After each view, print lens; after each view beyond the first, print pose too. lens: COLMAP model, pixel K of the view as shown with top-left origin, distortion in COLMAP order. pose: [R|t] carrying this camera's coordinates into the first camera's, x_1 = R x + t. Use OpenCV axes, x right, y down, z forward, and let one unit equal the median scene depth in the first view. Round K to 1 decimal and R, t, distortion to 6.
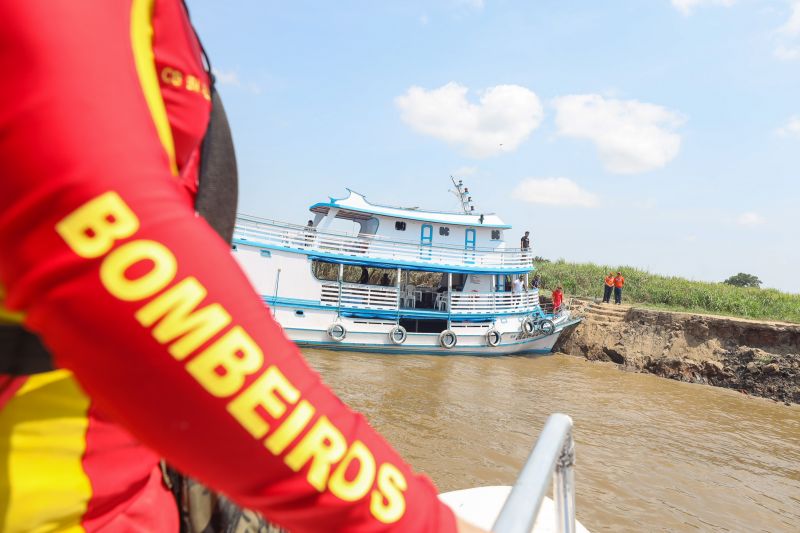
lens RADIAL K [[532.2, 0, 399.7], [0, 532.2, 270.4], [0, 0, 1]] dist [0.032470, -0.000647]
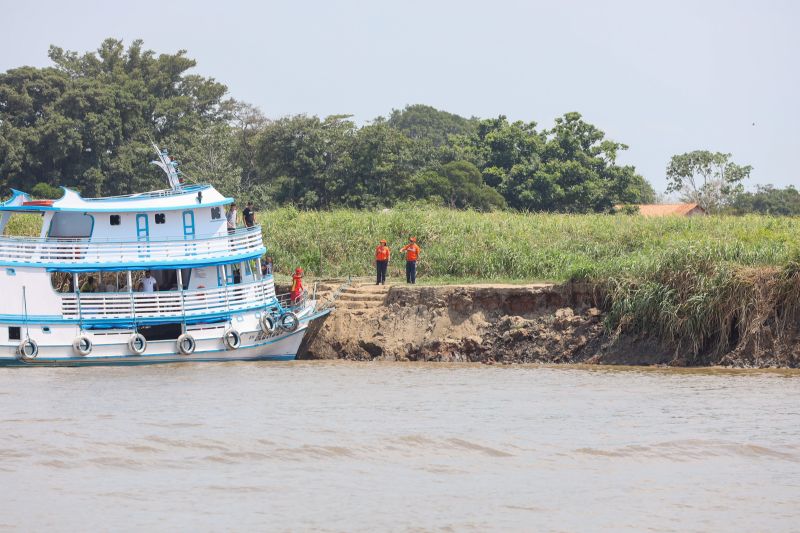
lens RADIAL K [[2981.2, 0, 400.0], [0, 2981.2, 266.3], [0, 0, 1]] dist [-0.135701, 0.000000]
pose [[0.938499, -0.107729, 0.328046, -1.090398], [0.097511, 0.994101, 0.047491, -0.183769], [-0.331227, -0.012582, 0.943467, -3.477919]]
